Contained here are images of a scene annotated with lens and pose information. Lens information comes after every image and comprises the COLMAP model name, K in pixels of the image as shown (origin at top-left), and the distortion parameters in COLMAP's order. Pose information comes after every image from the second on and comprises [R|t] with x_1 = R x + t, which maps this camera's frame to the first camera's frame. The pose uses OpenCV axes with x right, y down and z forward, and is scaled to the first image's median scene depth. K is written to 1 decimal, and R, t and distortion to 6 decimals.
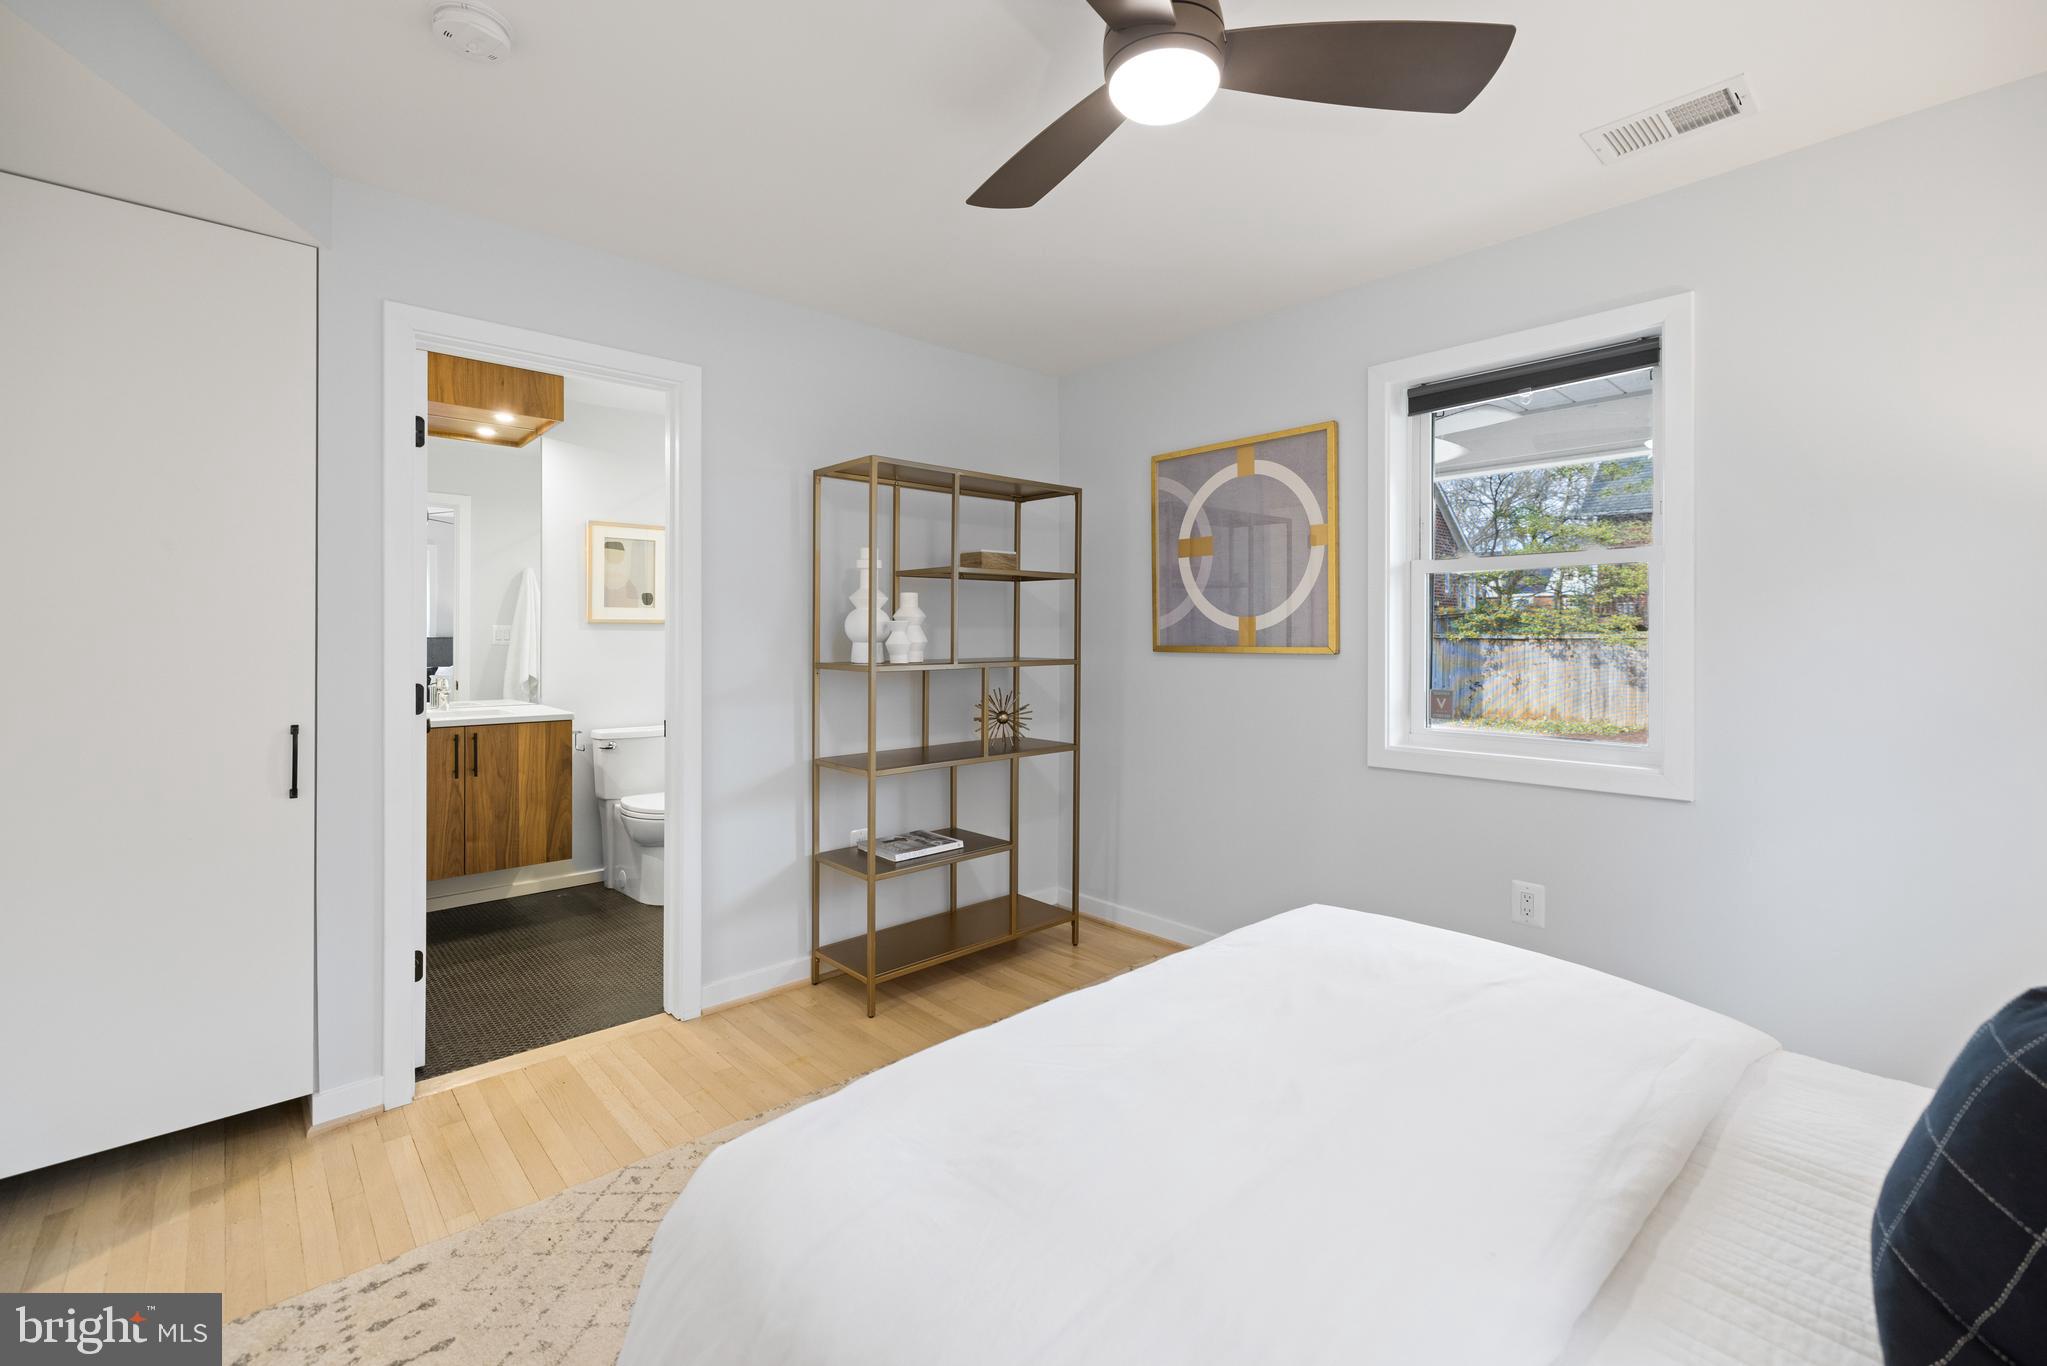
lens RADIAL K [[875.8, 0, 1017.5], [0, 875.8, 644.1], [0, 0, 1]] dist [-0.000069, -0.000022]
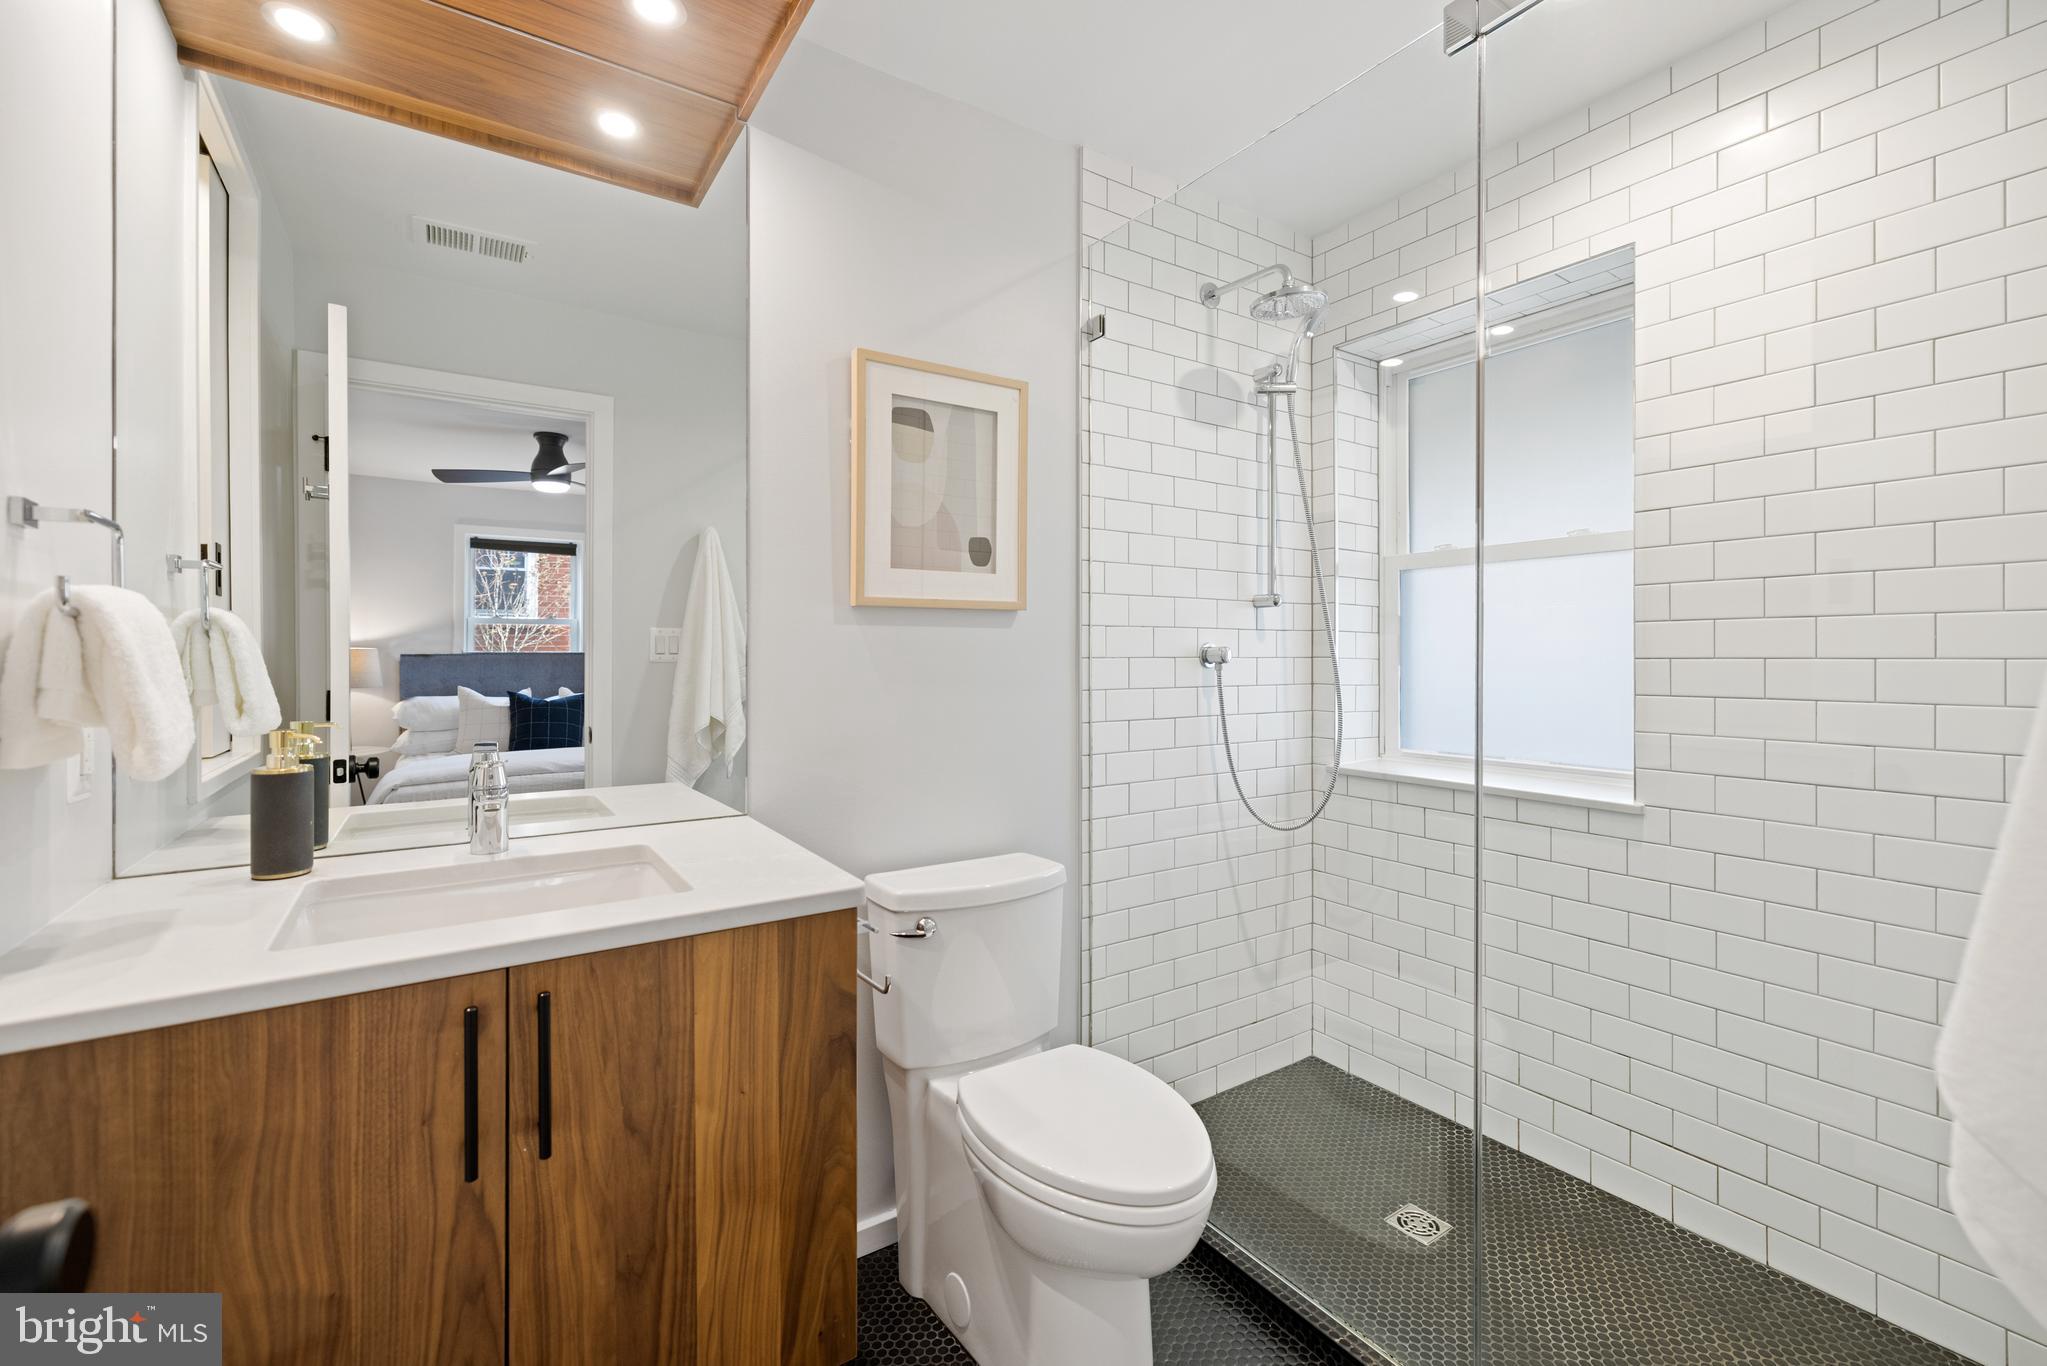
lens RADIAL K [[861.5, 0, 1030.9], [0, 861.5, 654.6], [0, 0, 1]] dist [-0.001876, -0.000144]
pose [[0.989725, -0.004709, -0.142908, -0.400309], [0.003783, 0.999970, -0.006751, 0.000554], [0.142936, 0.006141, 0.989713, 0.701850]]
